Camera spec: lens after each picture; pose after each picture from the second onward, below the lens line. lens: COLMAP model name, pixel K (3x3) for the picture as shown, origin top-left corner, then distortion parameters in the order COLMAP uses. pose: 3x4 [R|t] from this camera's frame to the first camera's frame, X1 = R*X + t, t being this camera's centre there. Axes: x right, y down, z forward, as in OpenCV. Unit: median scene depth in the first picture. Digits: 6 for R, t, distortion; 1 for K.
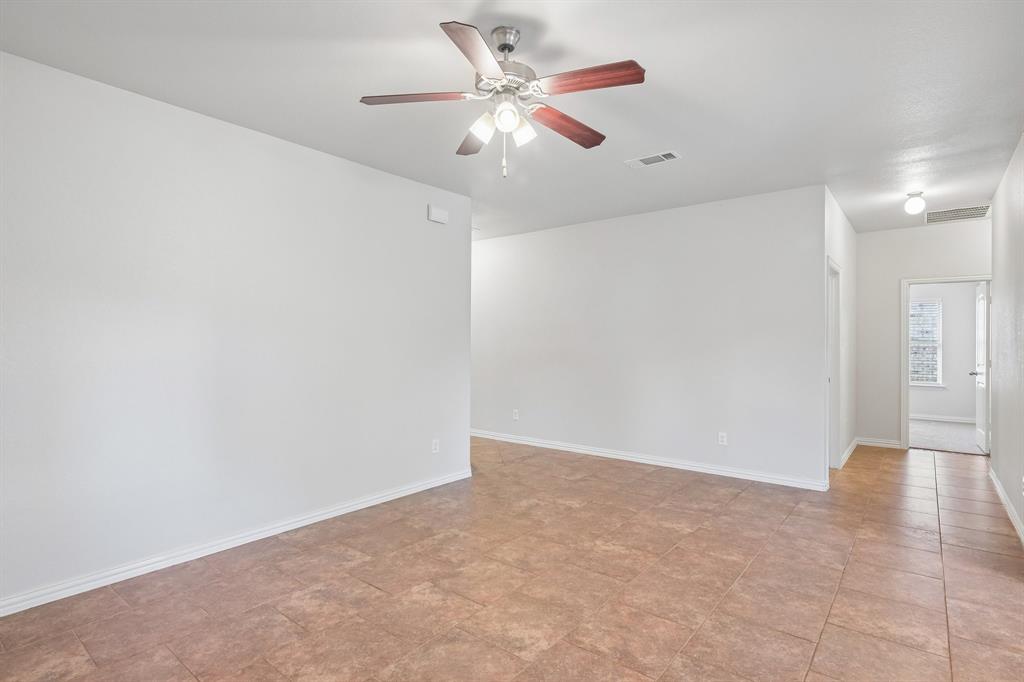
lens RADIAL K [[511.3, 0, 512.0], [0, 511.3, 341.0], [0, 0, 1]] dist [0.000982, 0.000084]
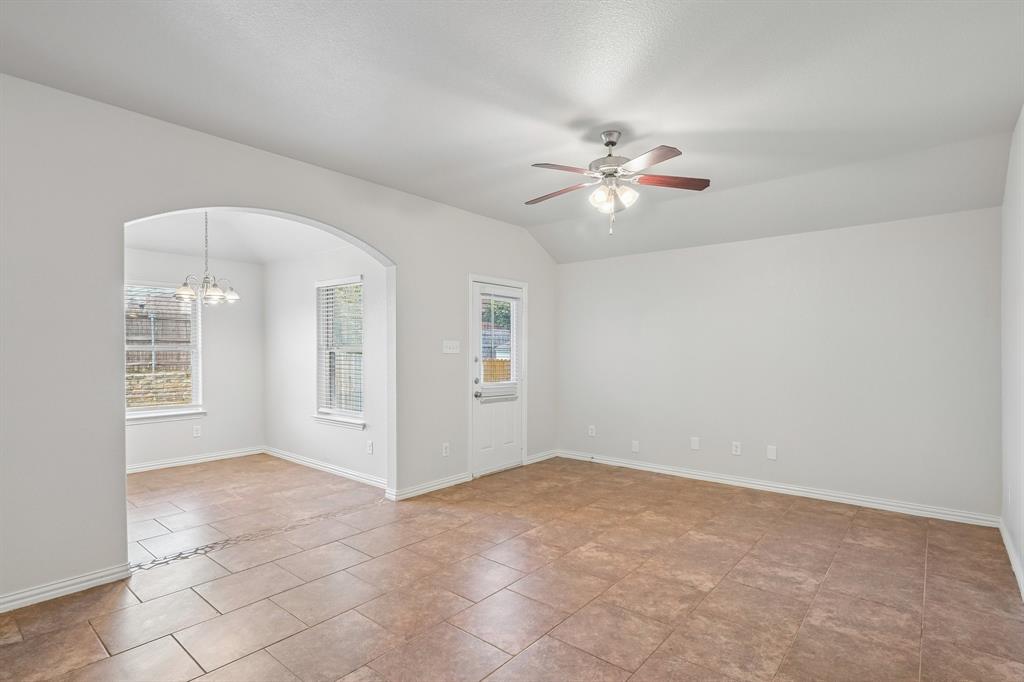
lens RADIAL K [[504.1, 0, 516.1], [0, 504.1, 353.3], [0, 0, 1]] dist [-0.001033, -0.000119]
pose [[-0.999935, 0.000143, 0.011401, 0.171244], [0.000247, 0.999959, 0.009070, -0.001268], [-0.011399, 0.009073, -0.999894, 1.760479]]
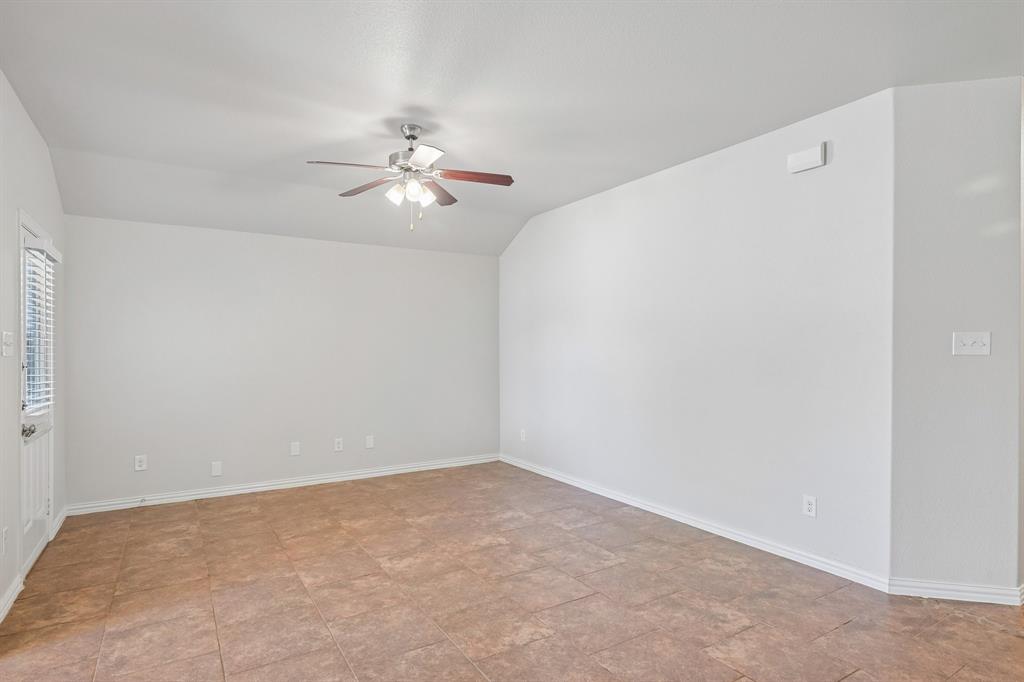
lens RADIAL K [[547.0, 0, 513.9], [0, 547.0, 350.1], [0, 0, 1]] dist [-0.002983, 0.000802]
pose [[-0.323514, 0.004520, -0.946213, 0.955103], [-0.000327, 0.999988, 0.004888, 0.000111], [0.946223, 0.001891, -0.323509, 1.274902]]
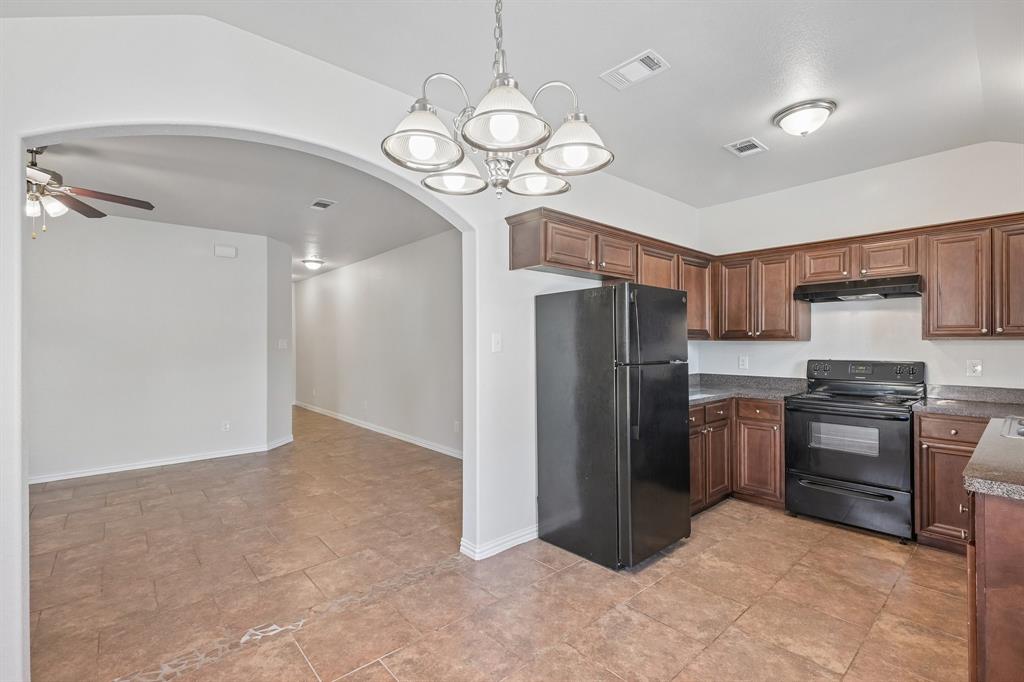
lens RADIAL K [[454.2, 0, 512.0], [0, 454.2, 341.0], [0, 0, 1]] dist [0.001404, 0.000918]
pose [[0.985163, -0.004458, -0.171562, 1.151849], [0.003089, 0.999961, -0.008244, -0.002583], [0.171592, 0.007592, 0.985139, -0.047583]]
